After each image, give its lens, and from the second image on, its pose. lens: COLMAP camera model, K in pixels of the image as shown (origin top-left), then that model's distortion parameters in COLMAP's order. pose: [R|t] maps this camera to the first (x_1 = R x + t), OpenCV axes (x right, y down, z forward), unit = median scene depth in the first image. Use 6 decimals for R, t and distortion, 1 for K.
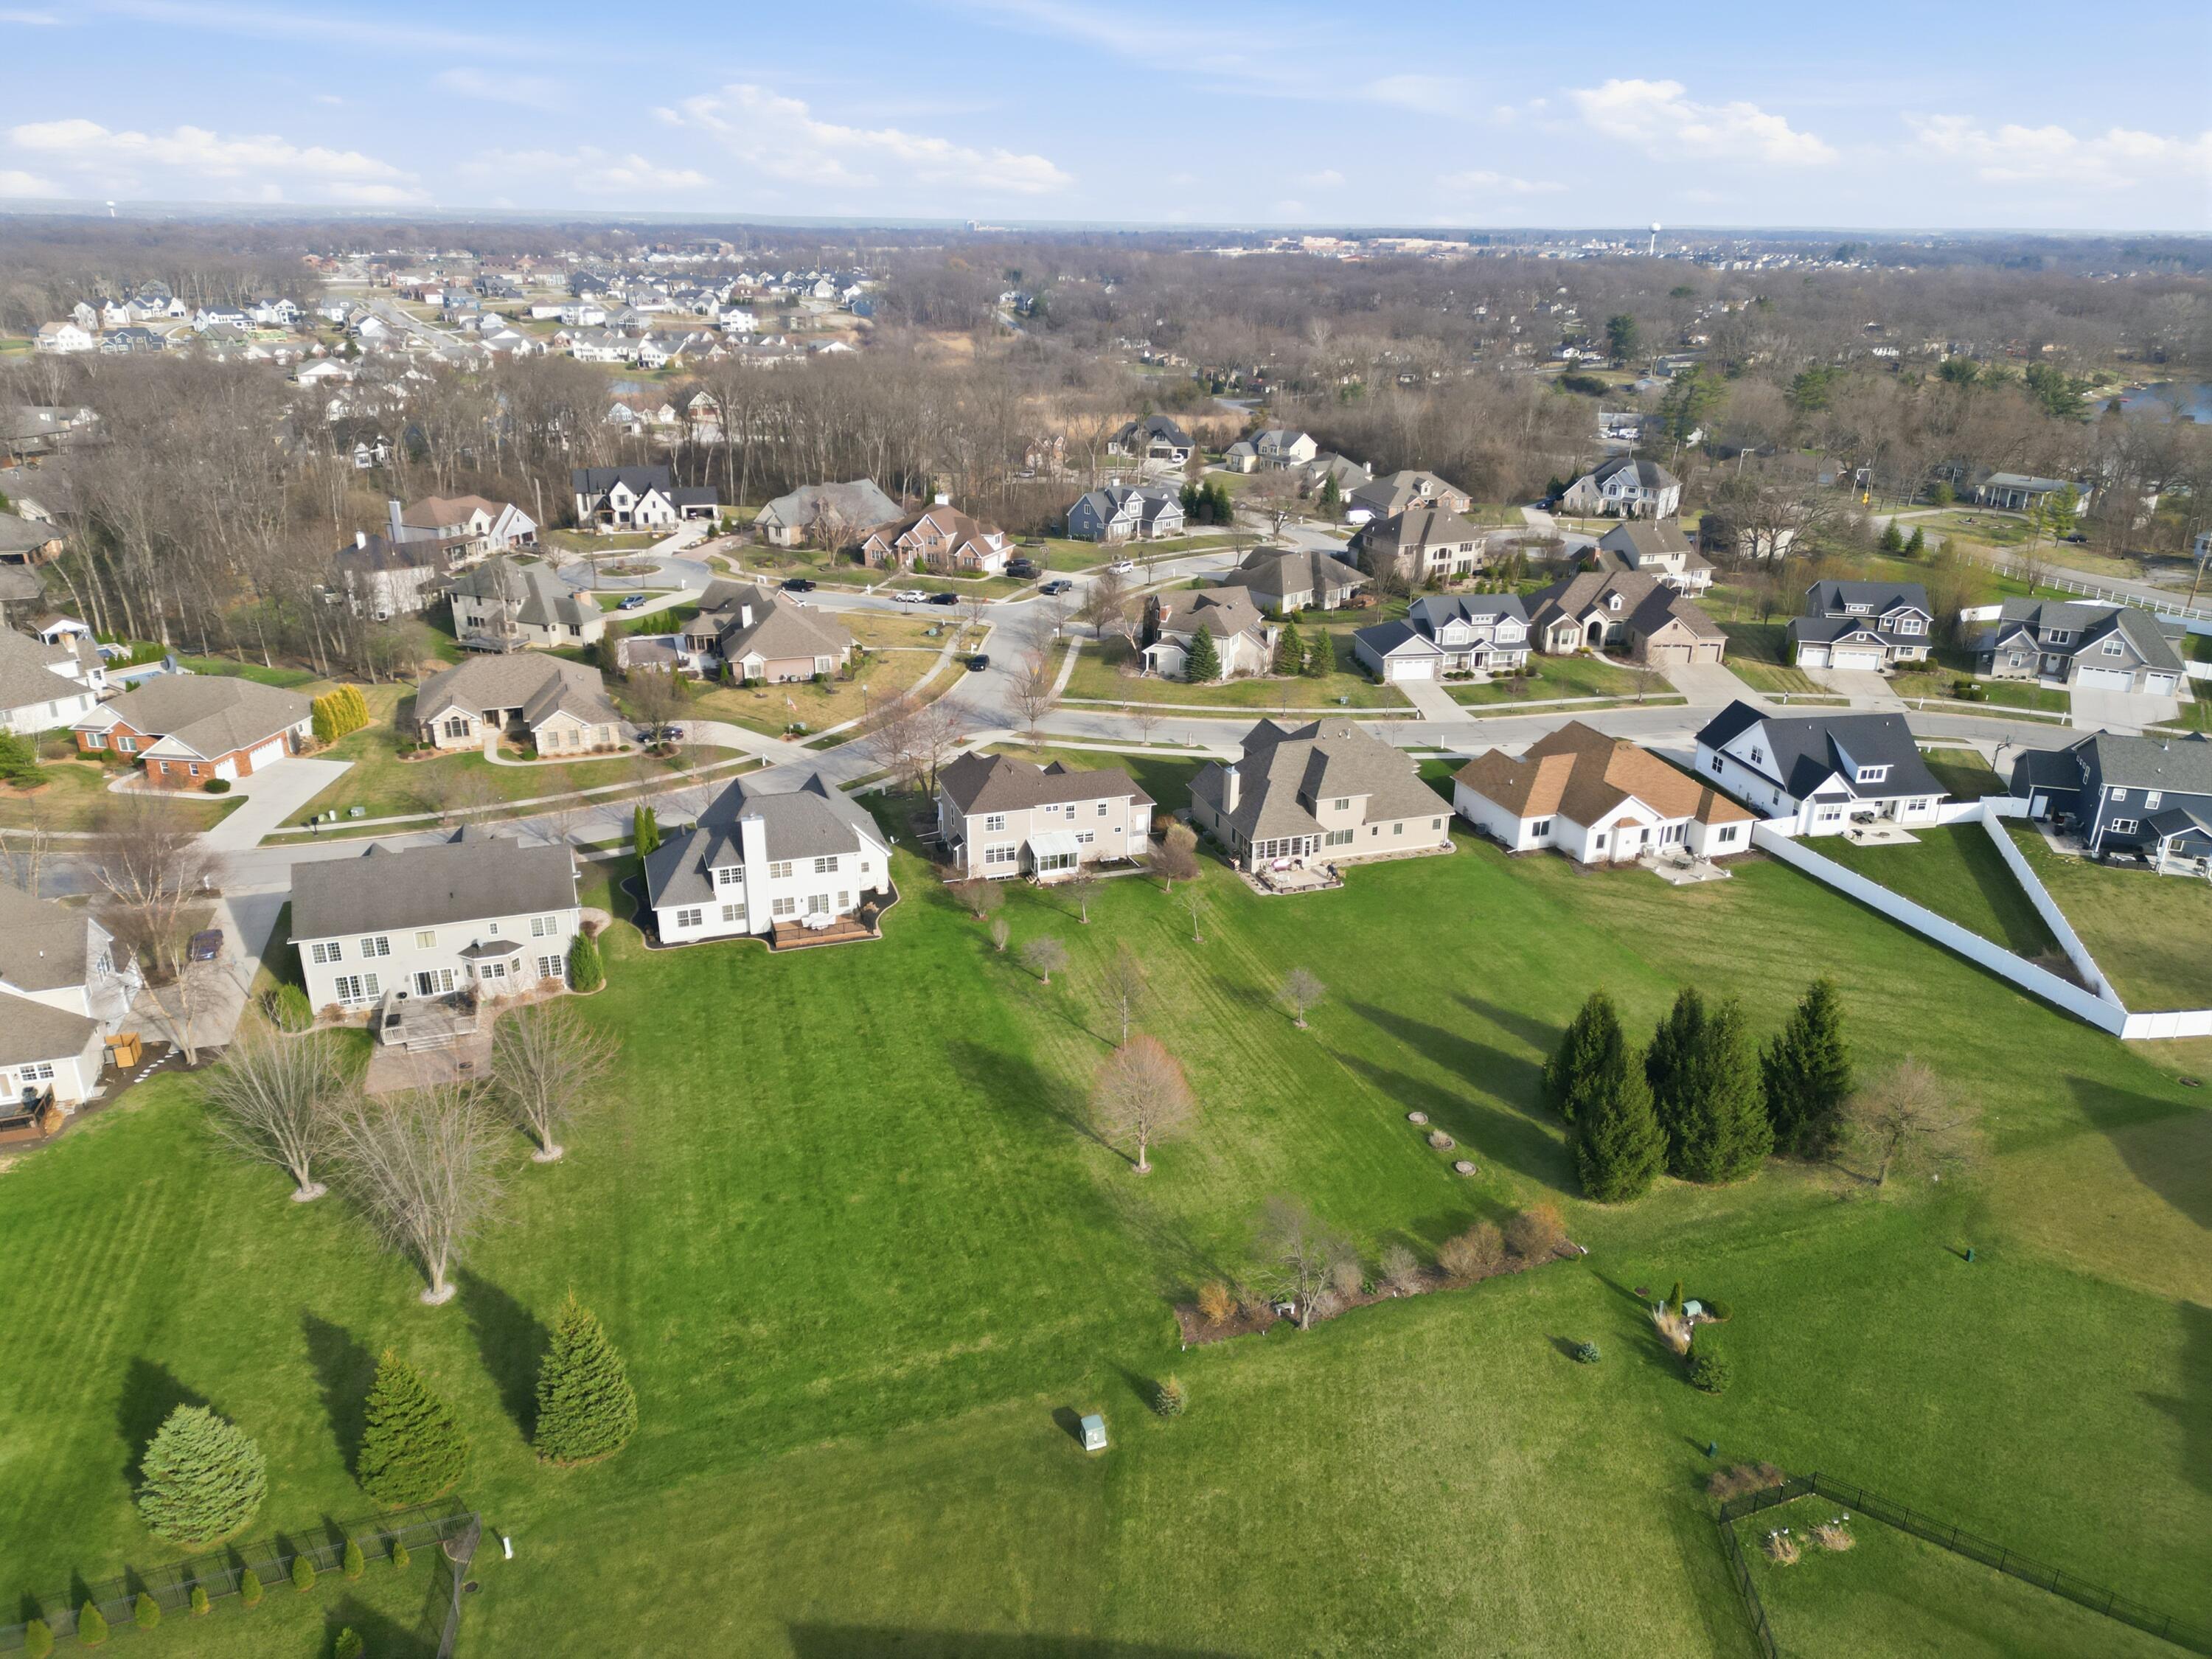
lens RADIAL K [[1532.9, 0, 1115.1], [0, 1532.9, 824.0], [0, 0, 1]] dist [0.085374, -0.085302]
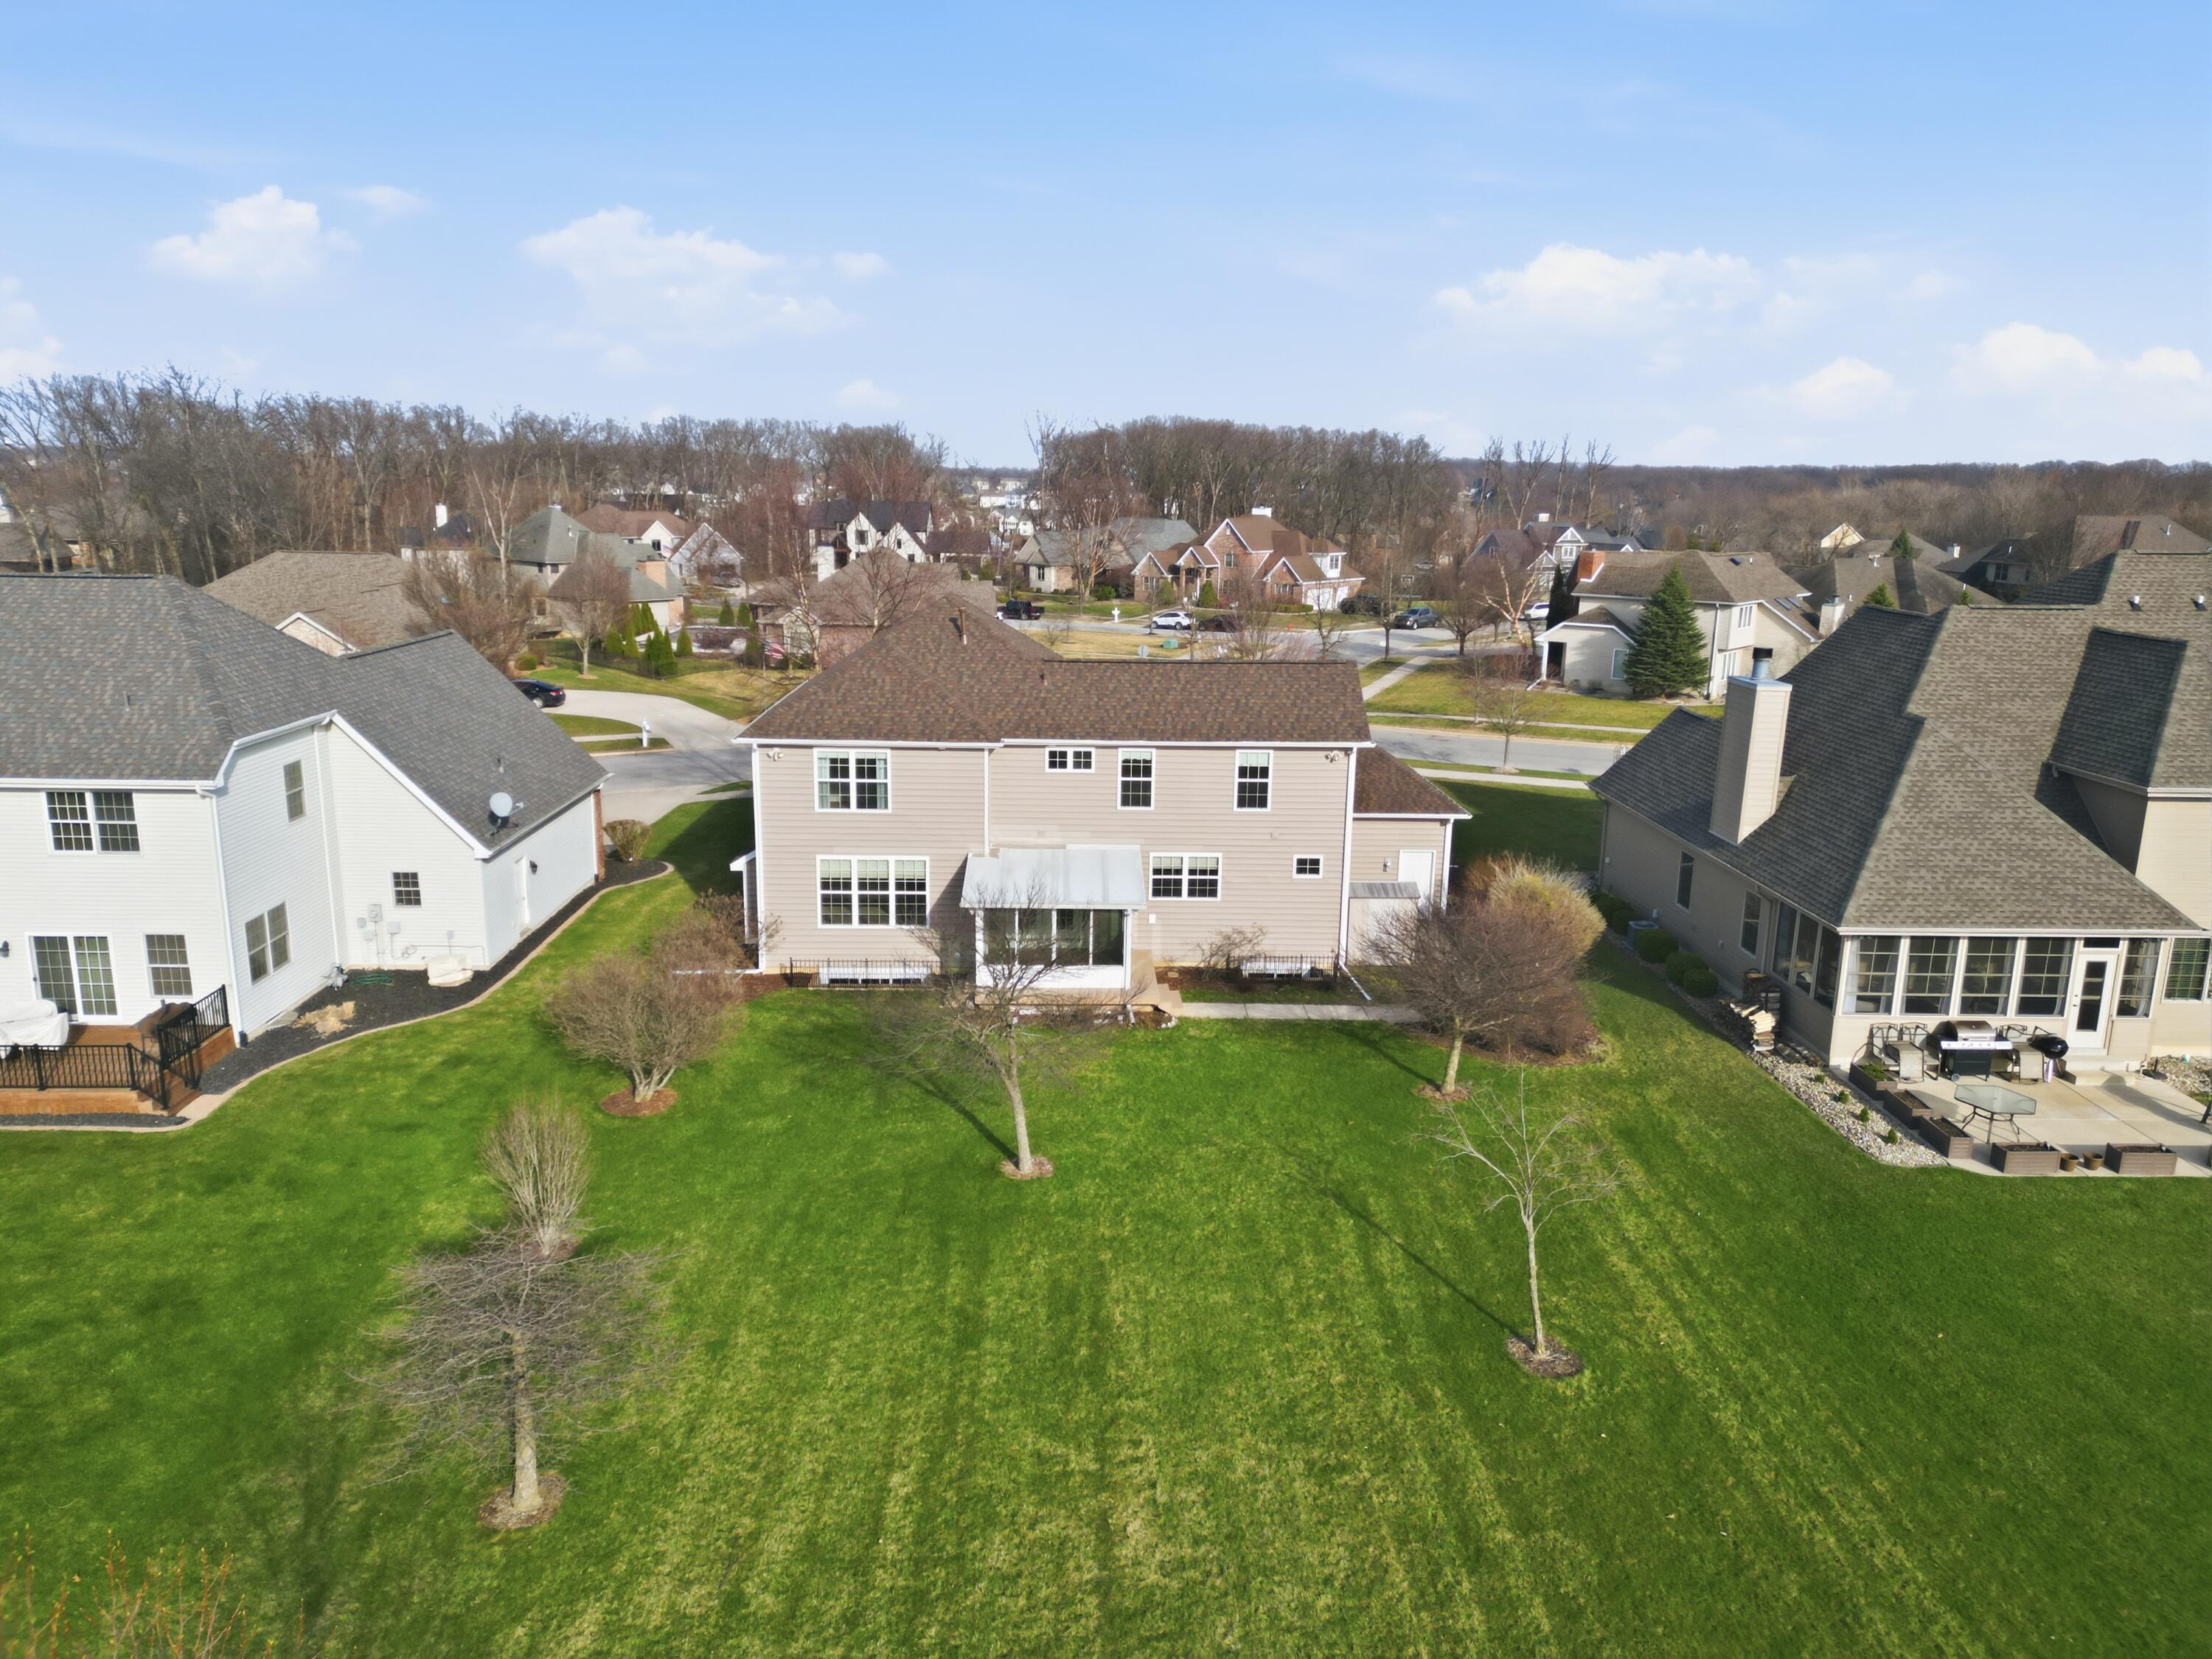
lens RADIAL K [[1532.9, 0, 1106.9], [0, 1532.9, 829.3], [0, 0, 1]] dist [0.085374, -0.085302]
pose [[0.954662, 0.069682, -0.289421, 0.039279], [-0.113006, 0.984274, -0.135775, 0.032678], [0.275409, 0.162326, 0.947523, 0.585683]]
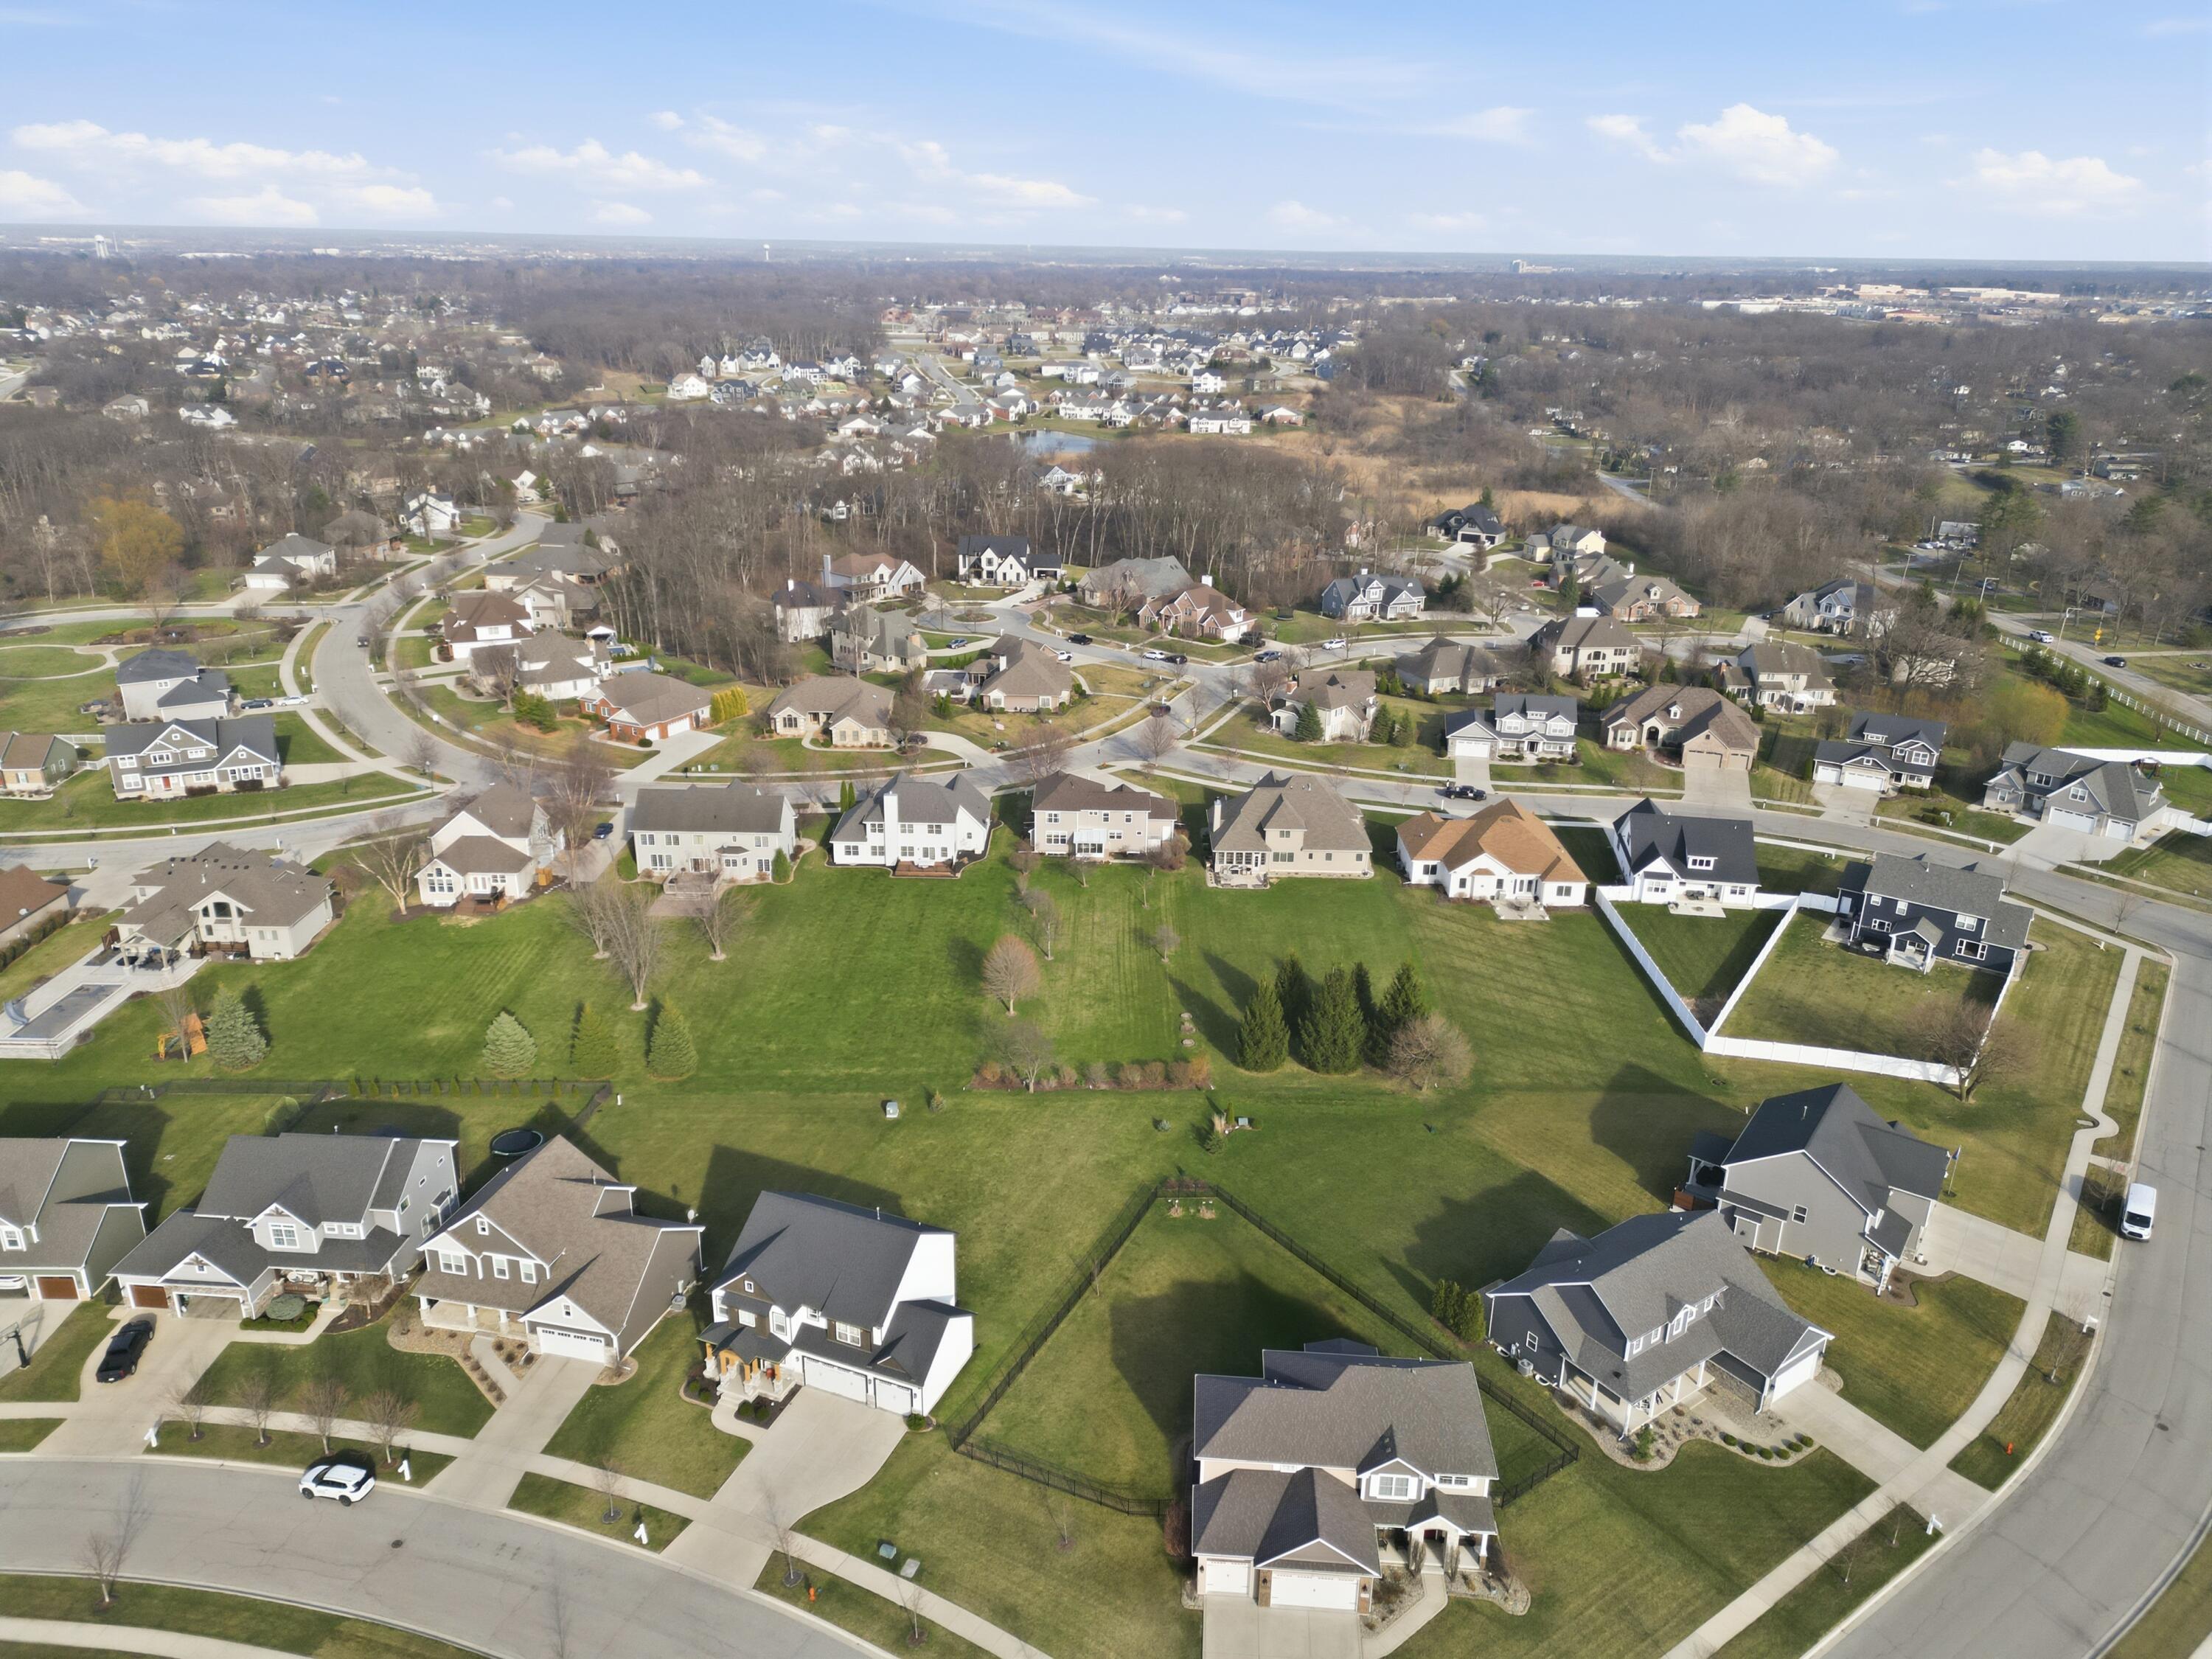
lens RADIAL K [[1532.9, 0, 1118.1], [0, 1532.9, 817.2], [0, 0, 1]] dist [0.085374, -0.085302]
pose [[0.945641, 0.117940, -0.303073, 0.352767], [-0.124919, 0.992160, -0.003672, -0.003008], [0.300264, 0.041332, 0.952960, -0.348532]]
